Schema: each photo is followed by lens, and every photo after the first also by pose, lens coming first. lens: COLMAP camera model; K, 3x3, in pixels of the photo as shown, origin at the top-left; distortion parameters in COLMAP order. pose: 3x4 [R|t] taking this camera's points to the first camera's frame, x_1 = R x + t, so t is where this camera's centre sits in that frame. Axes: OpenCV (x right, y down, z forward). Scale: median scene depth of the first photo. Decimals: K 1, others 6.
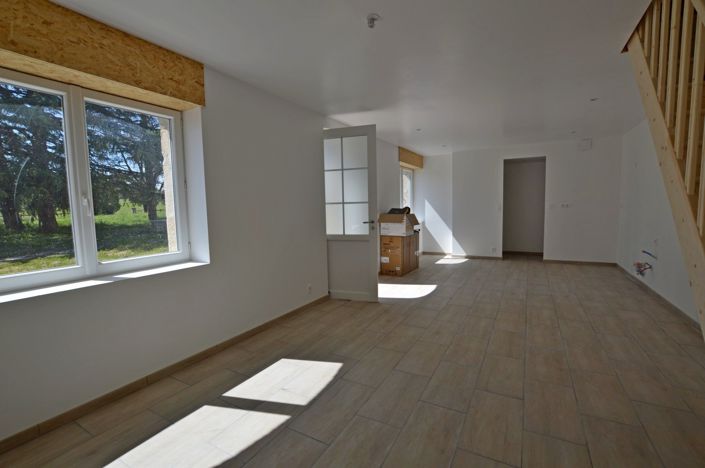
lens RADIAL K [[317.4, 0, 352.5], [0, 317.4, 234.0], [0, 0, 1]] dist [-0.000293, -0.000072]
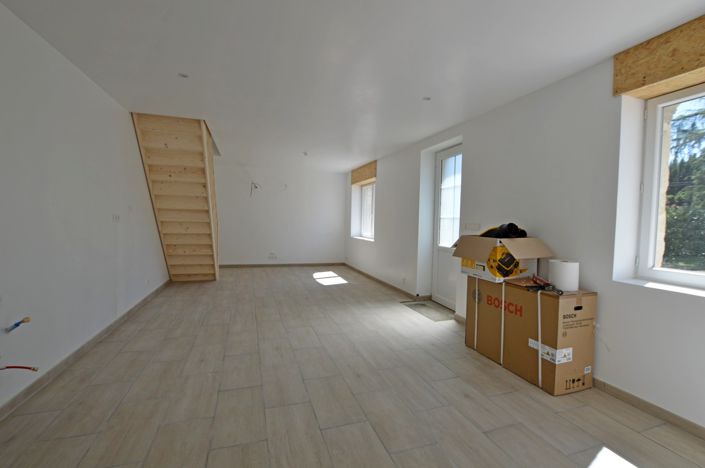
lens RADIAL K [[317.4, 0, 352.5], [0, 317.4, 234.0], [0, 0, 1]] dist [-0.000293, -0.000072]
pose [[-0.673175, 0.027602, -0.738968, 1.081189], [-0.087369, 0.989335, 0.116543, -0.175719], [0.734304, 0.143017, -0.663584, 1.855385]]
